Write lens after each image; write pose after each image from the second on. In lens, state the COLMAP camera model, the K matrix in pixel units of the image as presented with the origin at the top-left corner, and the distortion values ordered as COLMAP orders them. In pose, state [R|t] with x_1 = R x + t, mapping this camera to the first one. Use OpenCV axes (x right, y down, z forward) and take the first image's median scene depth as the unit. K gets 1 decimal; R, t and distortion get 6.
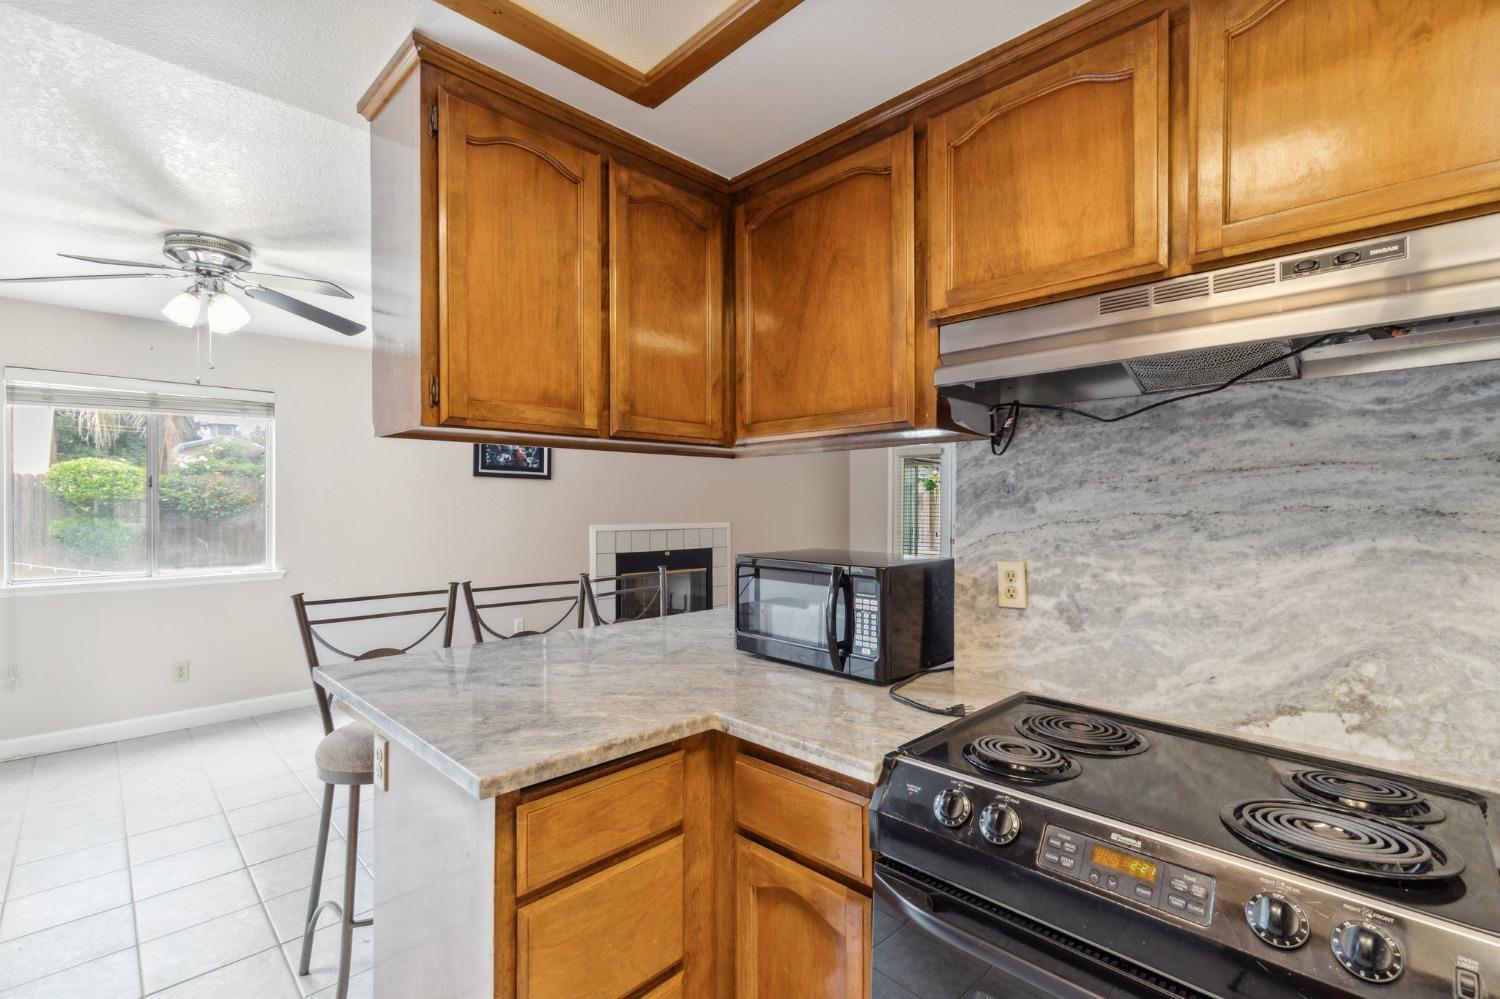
lens RADIAL K [[691.6, 0, 765.0], [0, 691.6, 502.0], [0, 0, 1]] dist [0.014830, -0.005155]
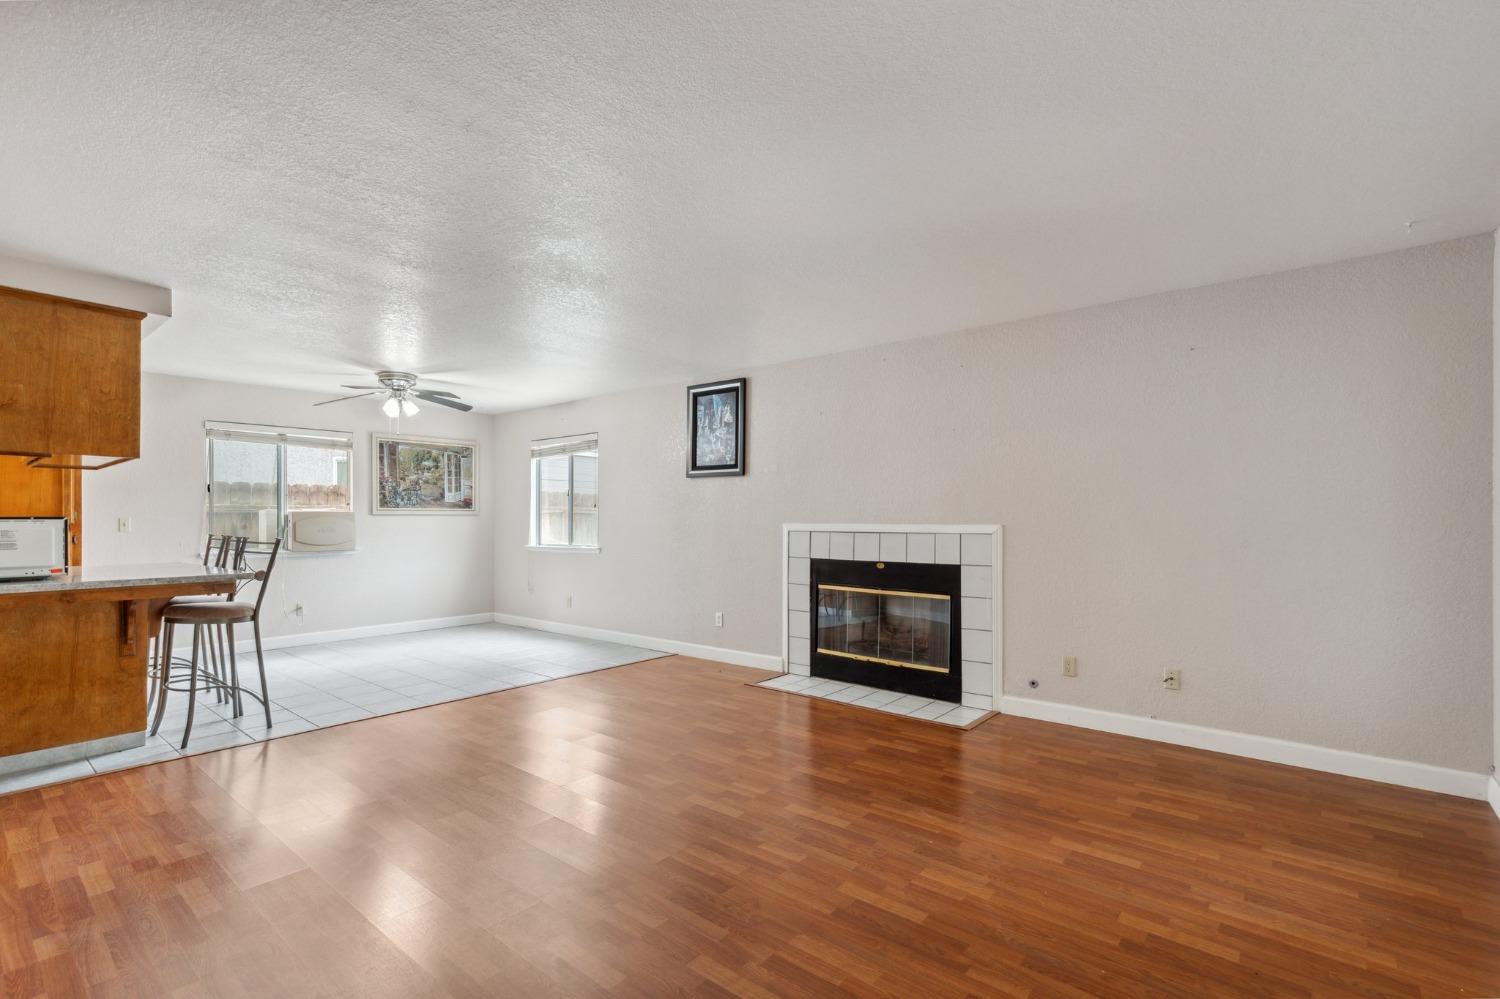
lens RADIAL K [[691.6, 0, 759.2], [0, 691.6, 516.7], [0, 0, 1]] dist [0.014830, -0.005155]
pose [[0.091571, -0.007393, -0.995771, 2.555296], [0.002873, 0.999970, -0.007160, 0.124448], [0.995794, -0.002205, 0.091589, 3.615729]]
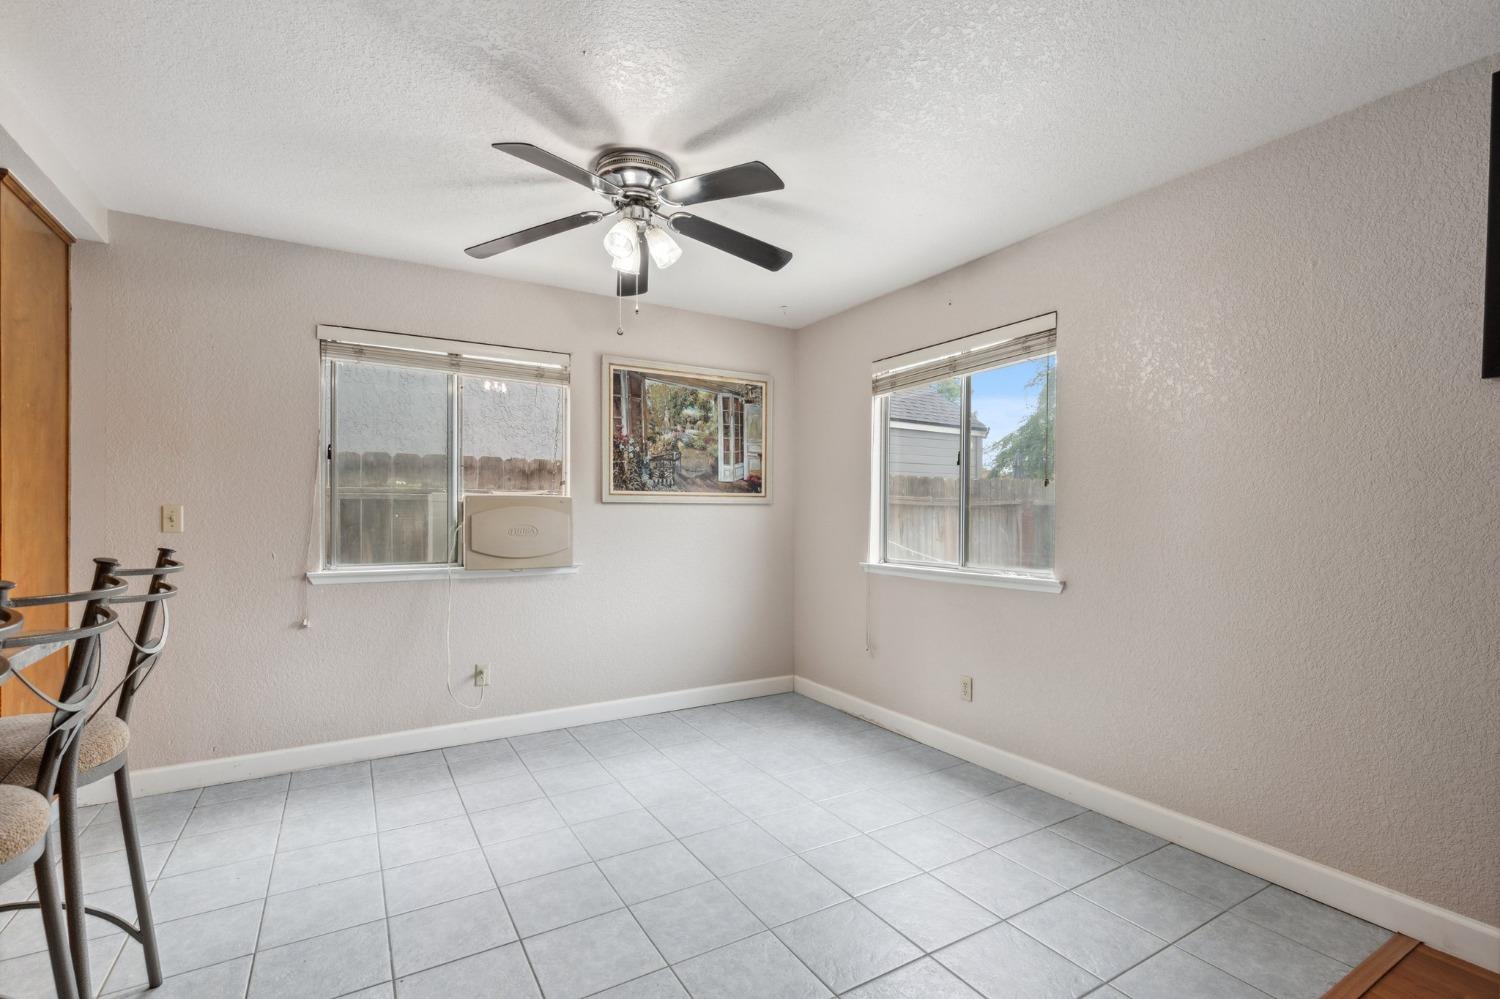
lens RADIAL K [[691.6, 0, 753.1], [0, 691.6, 521.2], [0, 0, 1]] dist [0.014830, -0.005155]
pose [[-0.246136, 0.004689, -0.969224, 0.019186], [-0.005783, 0.999963, 0.006307, 0.119581], [0.969218, 0.007158, -0.246100, 2.630886]]
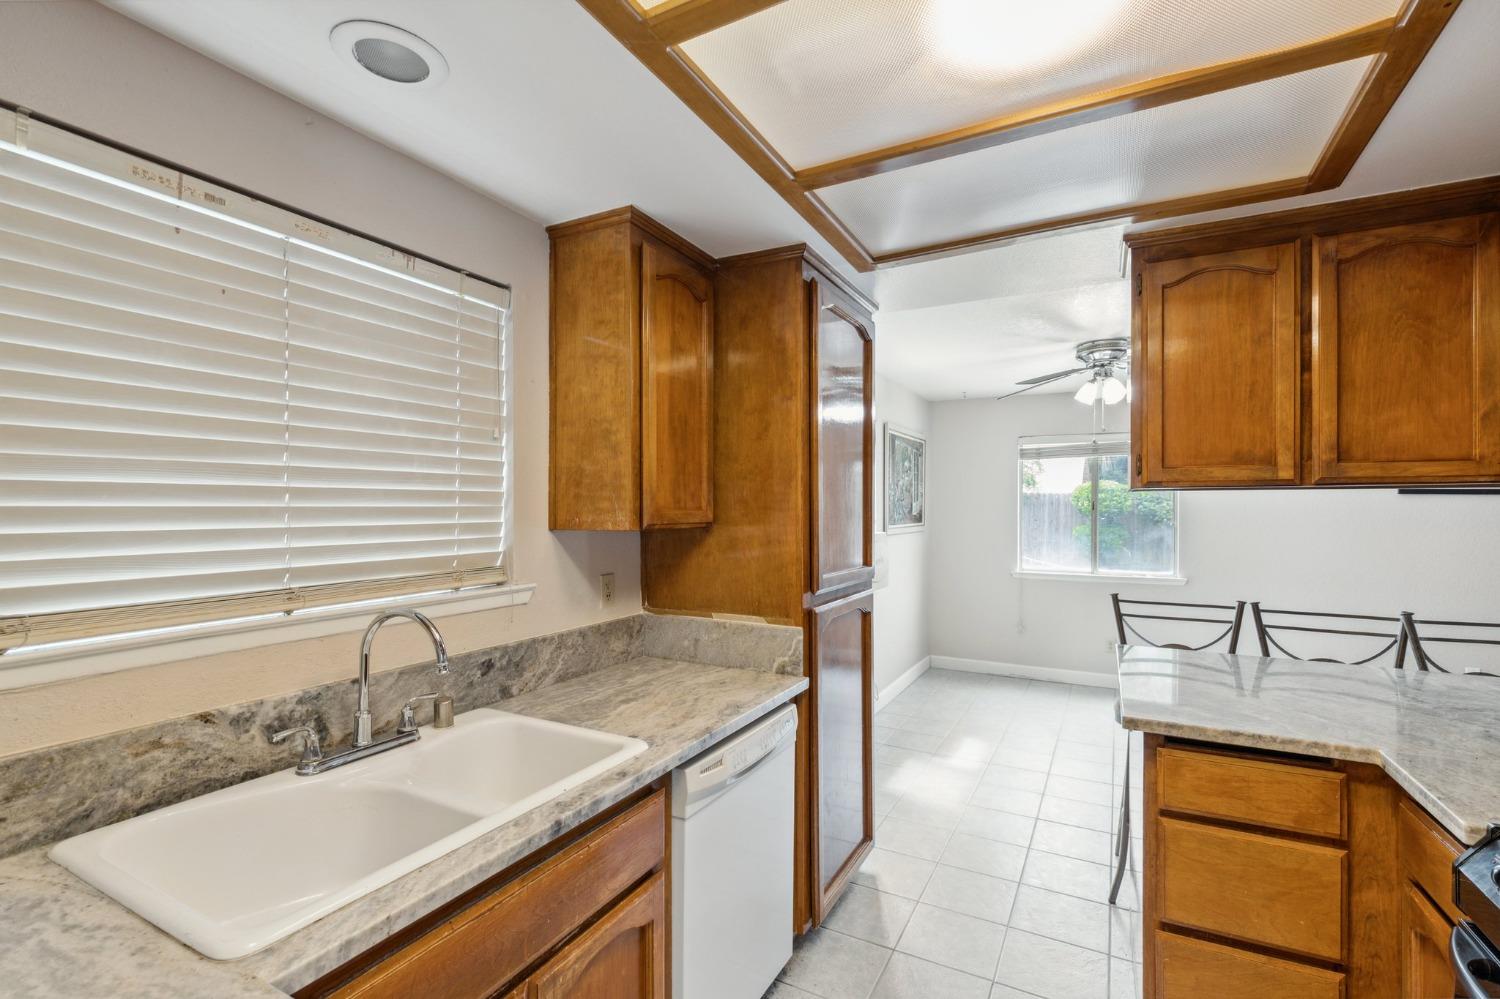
lens RADIAL K [[691.6, 0, 748.1], [0, 691.6, 506.2], [0, 0, 1]] dist [0.014830, -0.005155]
pose [[0.302917, -0.002277, -0.953014, 0.657168], [-0.003328, 0.999989, -0.003447, -0.059280], [0.953011, 0.004215, 0.302905, -0.240239]]
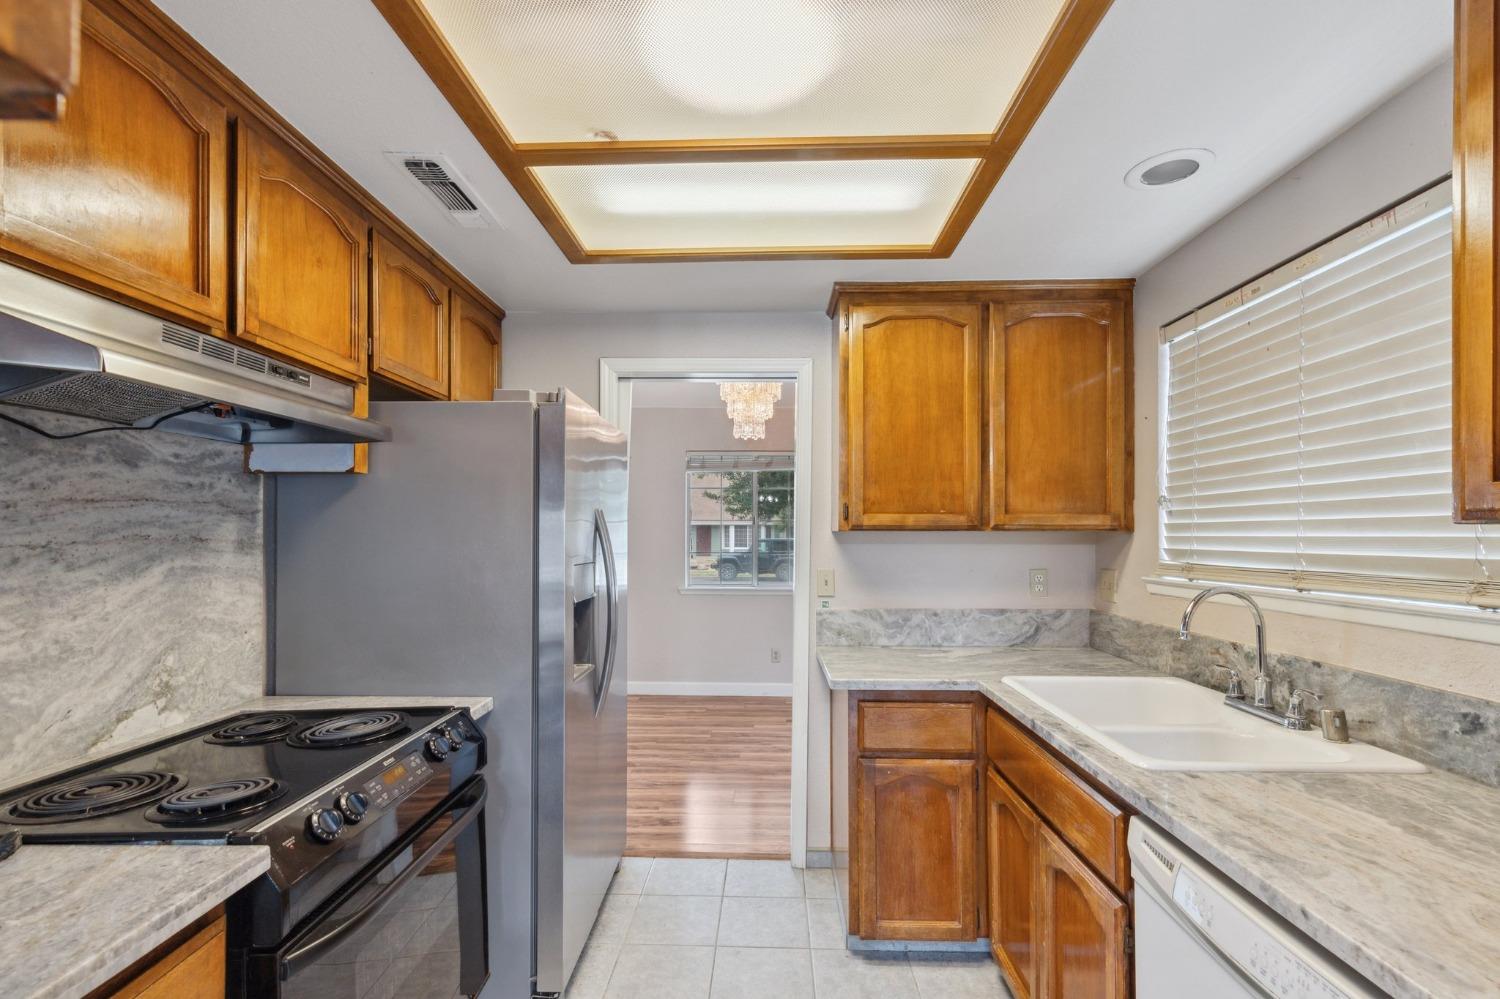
lens RADIAL K [[691.6, 0, 744.3], [0, 691.6, 525.5], [0, 0, 1]] dist [0.014830, -0.005155]
pose [[-0.686872, 0.003487, 0.726770, -0.687063], [-0.005356, 0.999937, -0.009859, -0.004178], [-0.726758, -0.010664, -0.686810, 0.937263]]
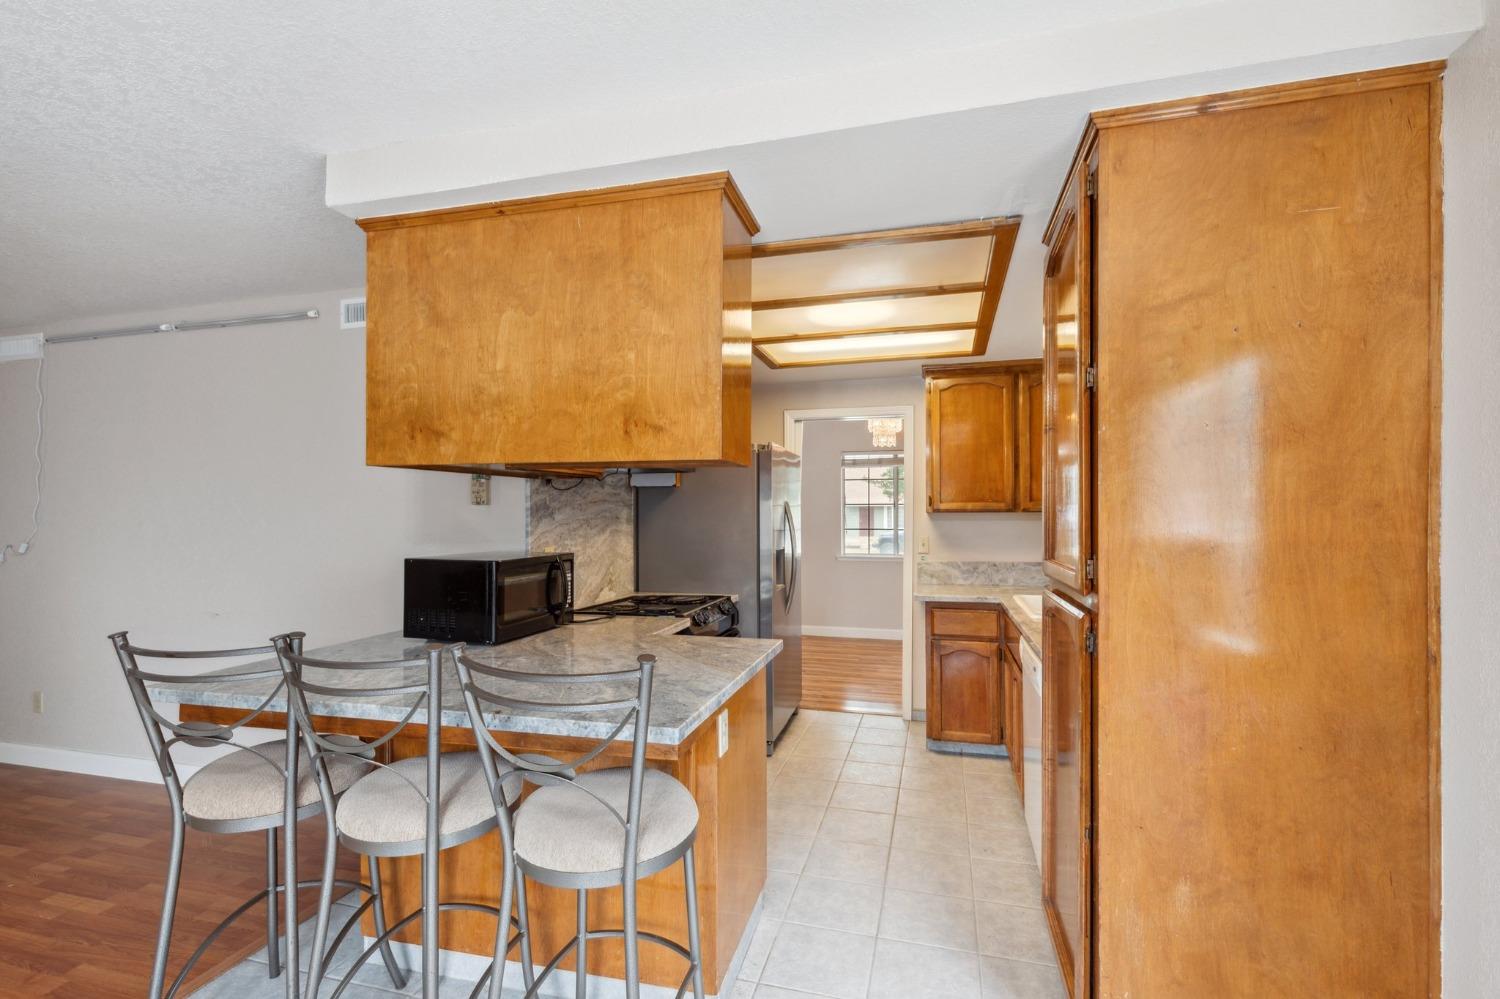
lens RADIAL K [[691.6, 0, 739.8], [0, 691.6, 505.1], [0, 0, 1]] dist [0.014830, -0.005155]
pose [[-0.488550, 0.011631, 0.872458, -1.742190], [-0.000641, 0.999906, -0.013689, -0.000400], [-0.872536, -0.007247, -0.488497, 1.676679]]
